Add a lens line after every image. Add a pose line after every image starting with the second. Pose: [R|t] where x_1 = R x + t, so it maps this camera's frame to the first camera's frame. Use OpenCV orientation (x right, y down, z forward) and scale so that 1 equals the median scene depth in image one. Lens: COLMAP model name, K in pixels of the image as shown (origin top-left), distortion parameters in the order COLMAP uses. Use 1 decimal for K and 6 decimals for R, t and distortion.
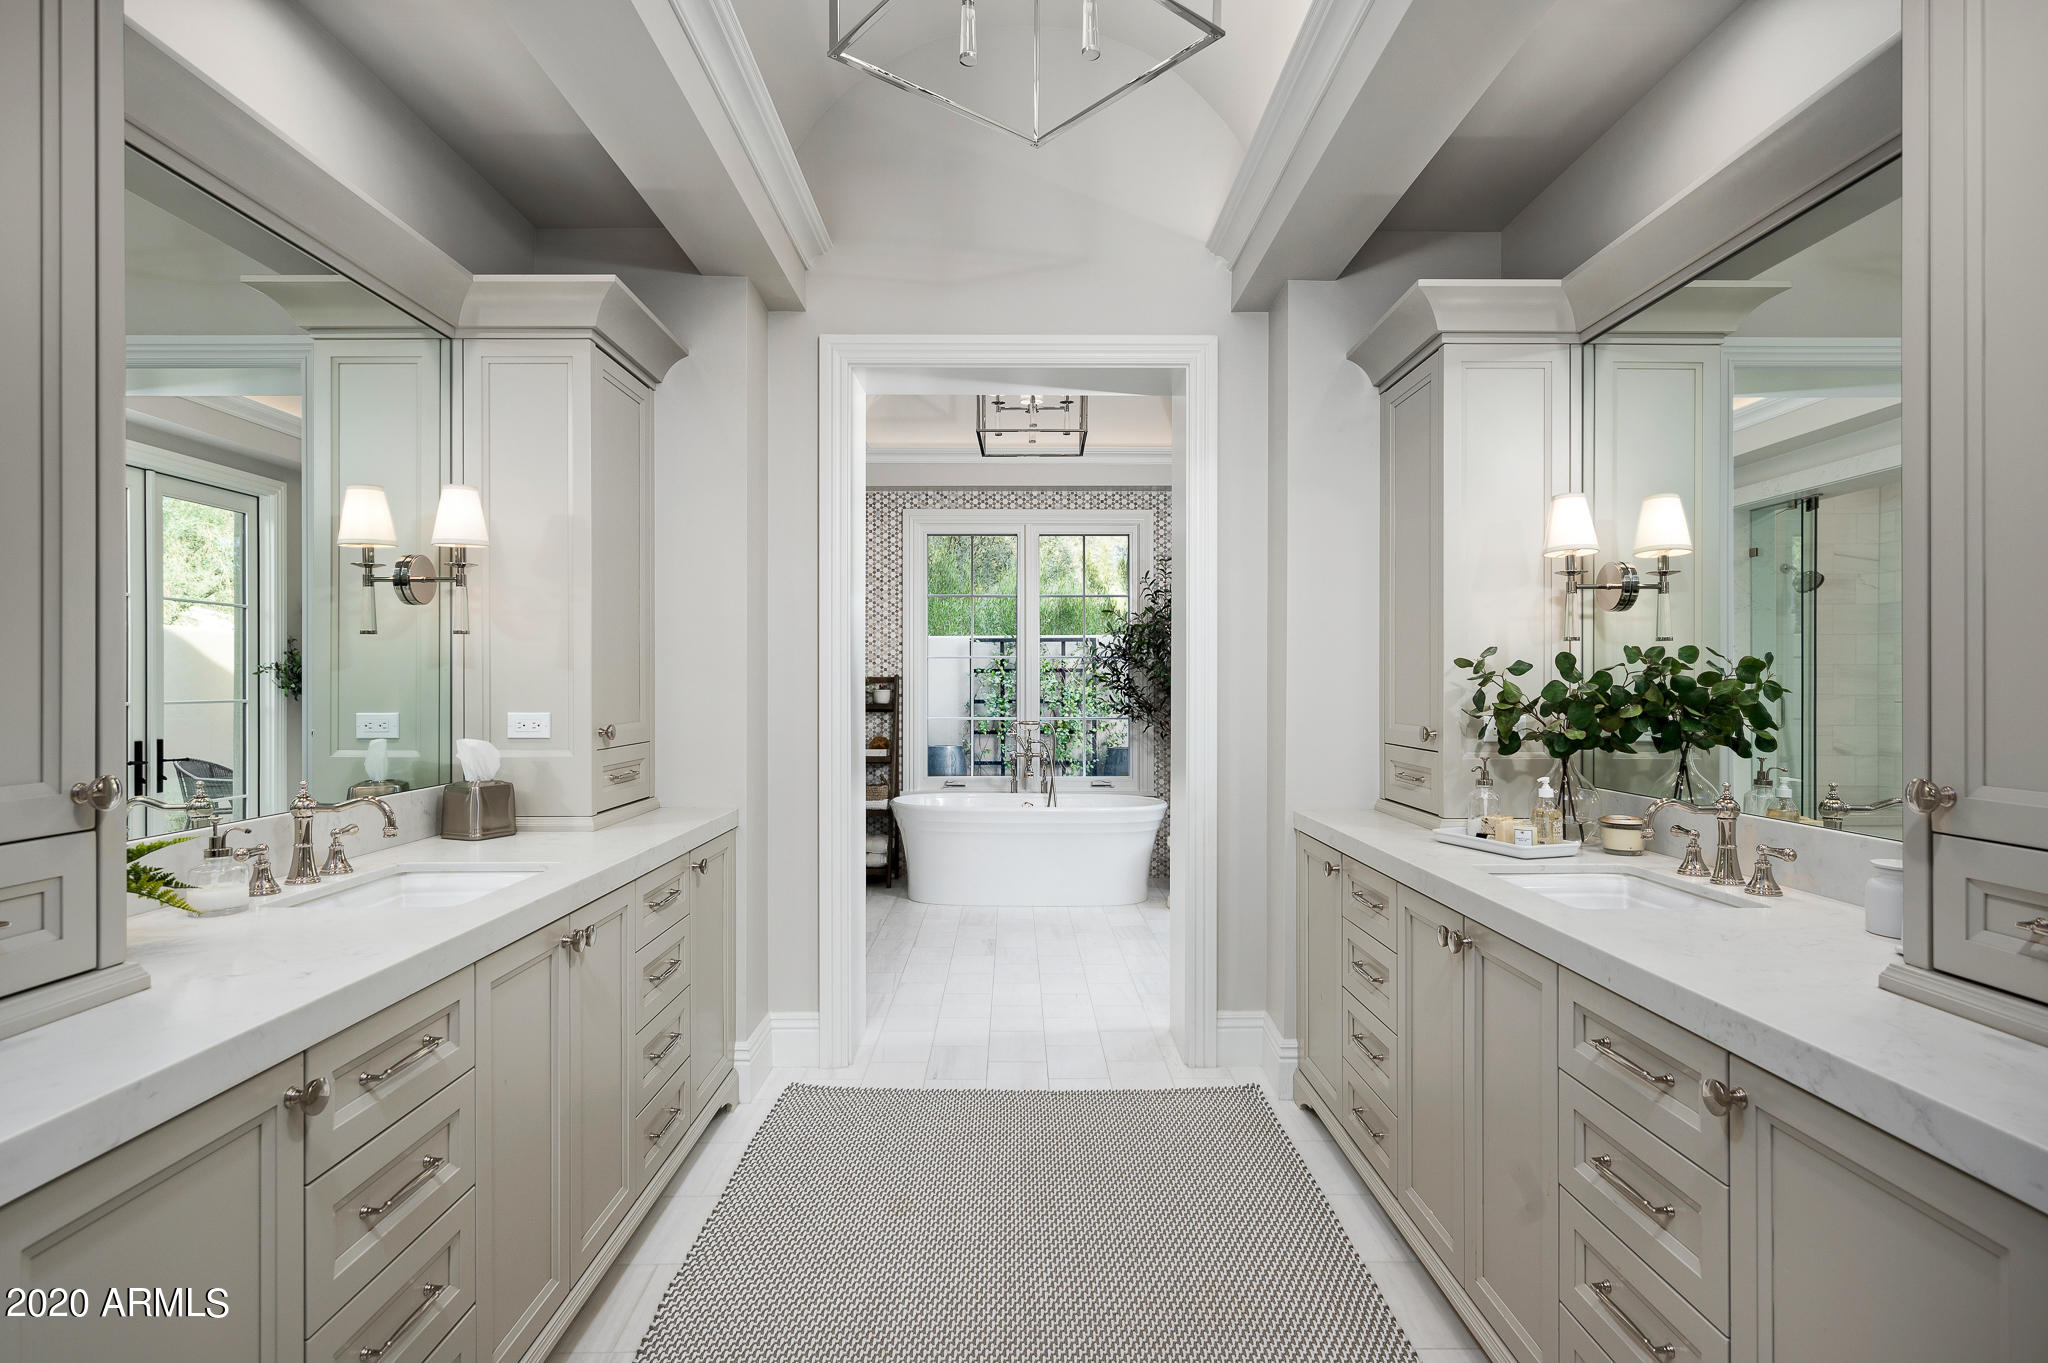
lens RADIAL K [[1035.4, 0, 1024.0], [0, 1035.4, 681.5], [0, 0, 1]] dist [-0.000076, -0.000186]
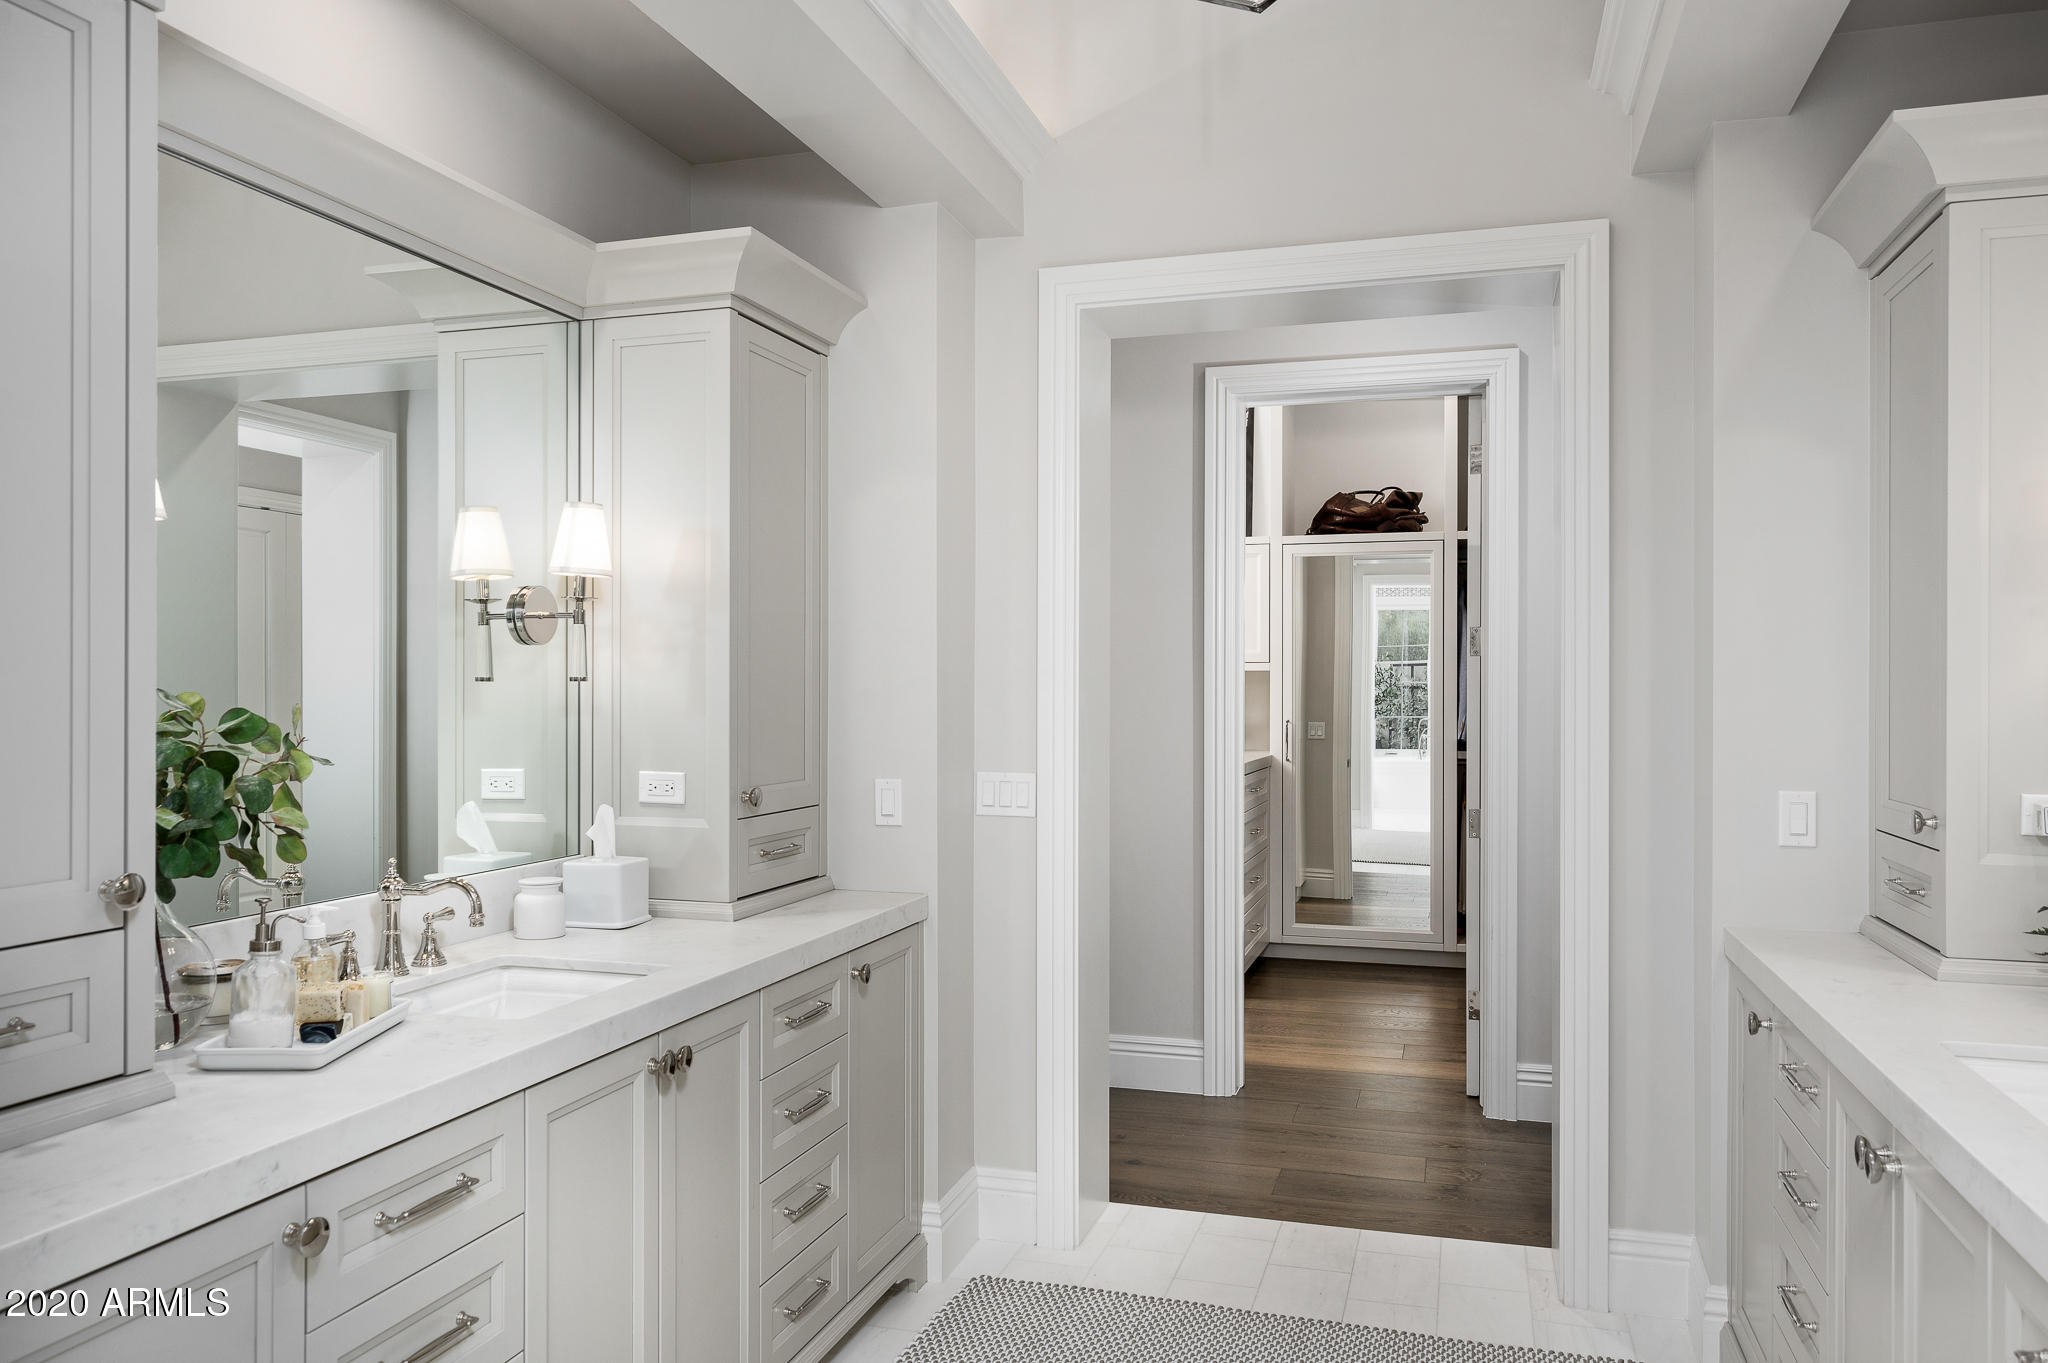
lens RADIAL K [[1479.5, 0, 1024.0], [0, 1479.5, 681.5], [0, 0, 1]] dist [-0.006794, -0.000972]
pose [[0.951480, -0.003012, -0.307696, 0.122853], [0.002386, 0.999994, -0.002410, -0.031080], [0.307702, 0.001559, 0.951482, -0.015484]]
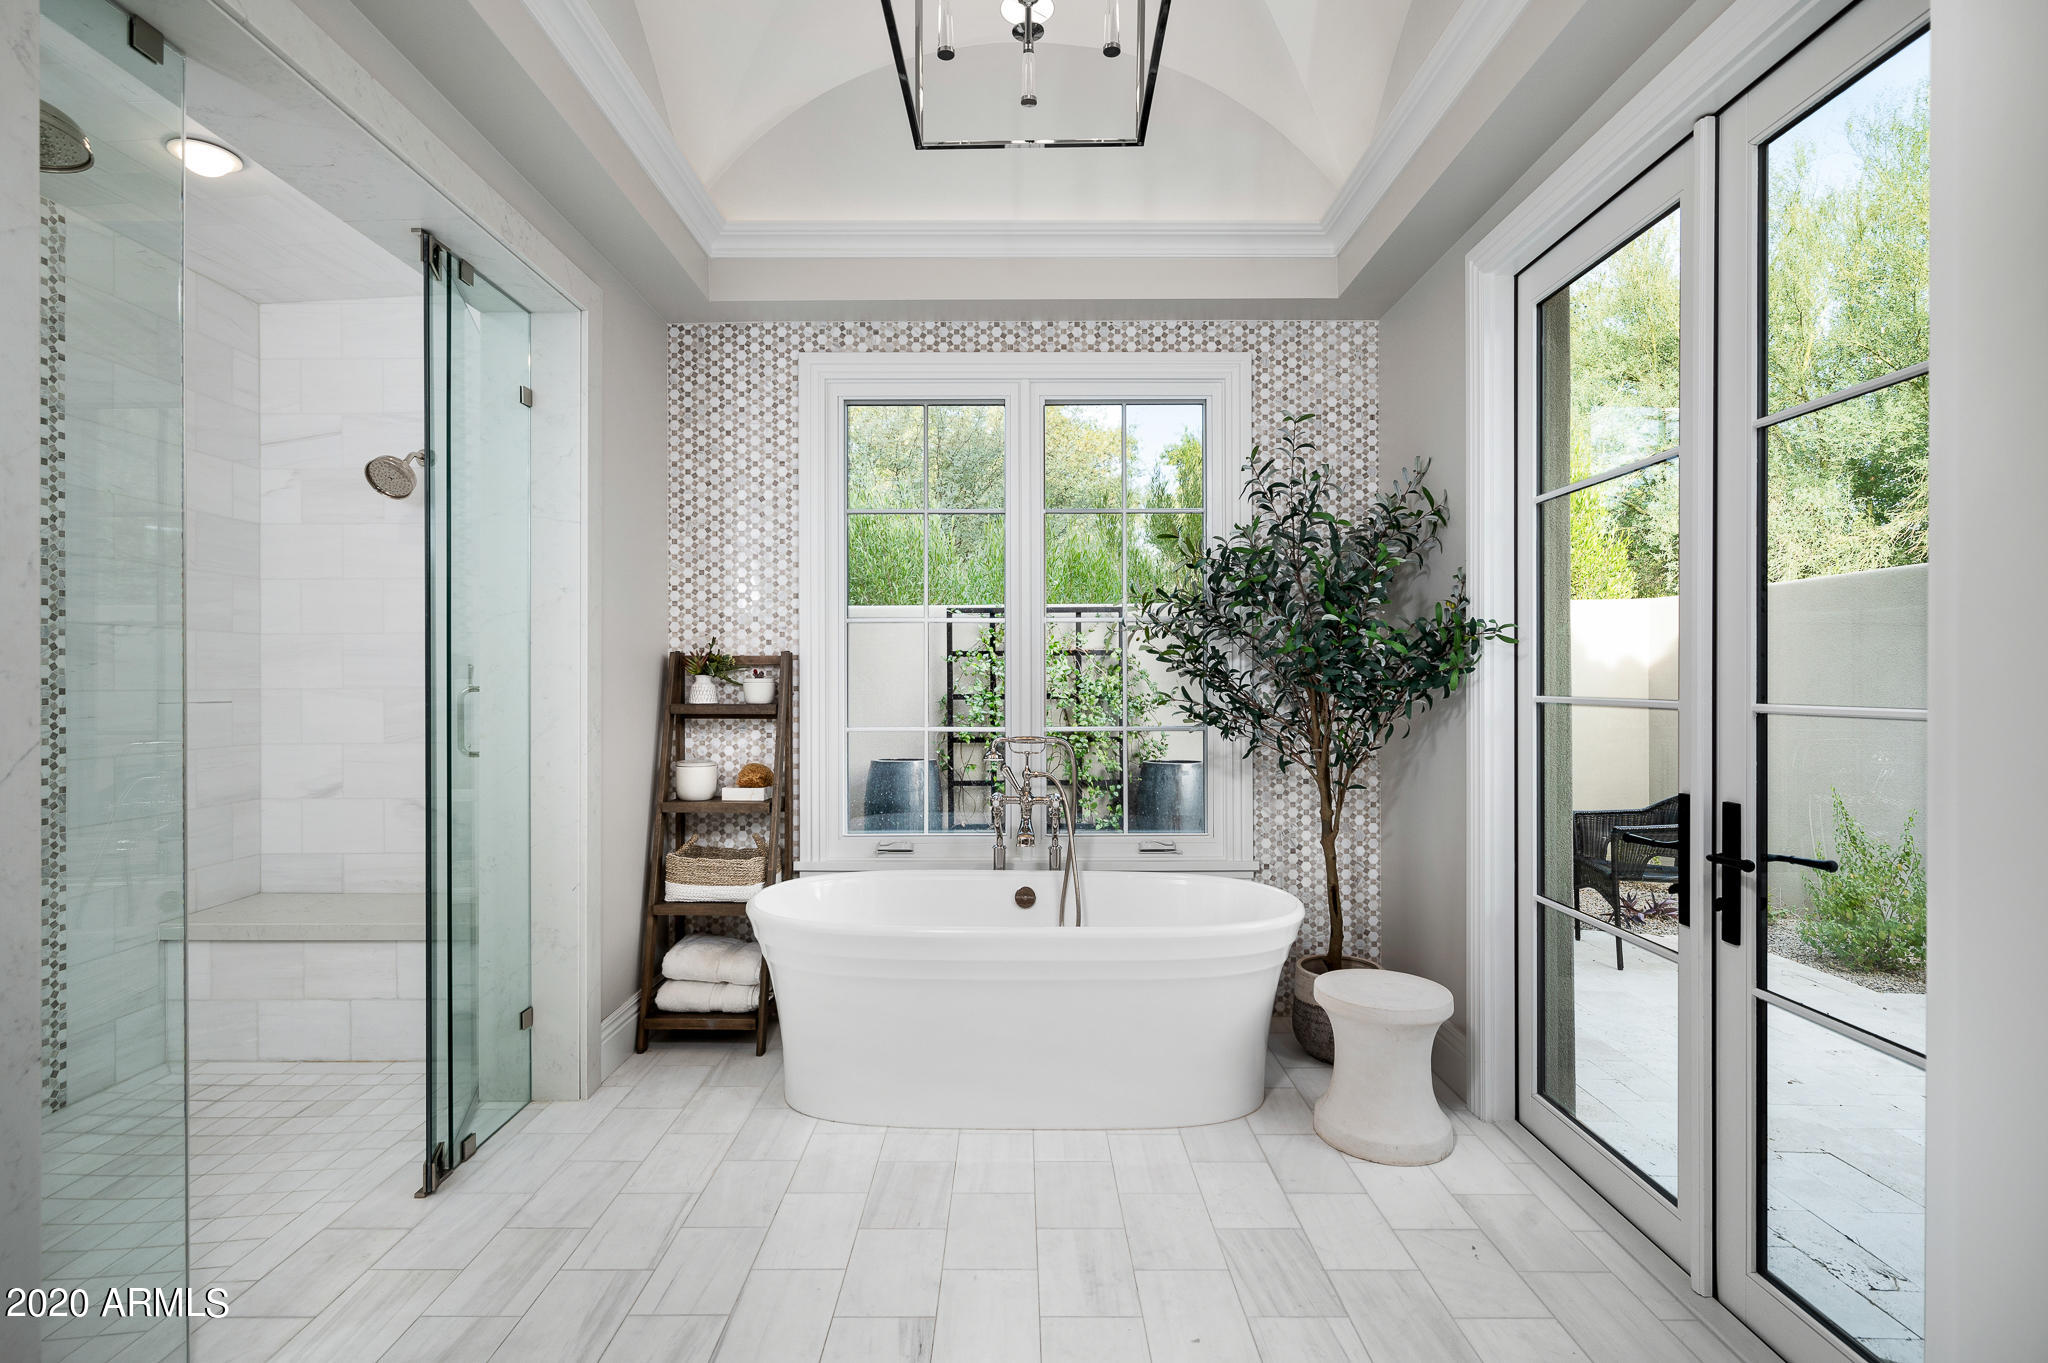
lens RADIAL K [[946.0, 0, 1024.0], [0, 946.0, 681.5], [0, 0, 1]] dist [0.000988, 0.000103]
pose [[0.999981, -0.002726, -0.005452, 0.006364], [0.002758, 0.999980, 0.005749, 0.007465], [0.005436, -0.005764, 0.999969, 0.529606]]
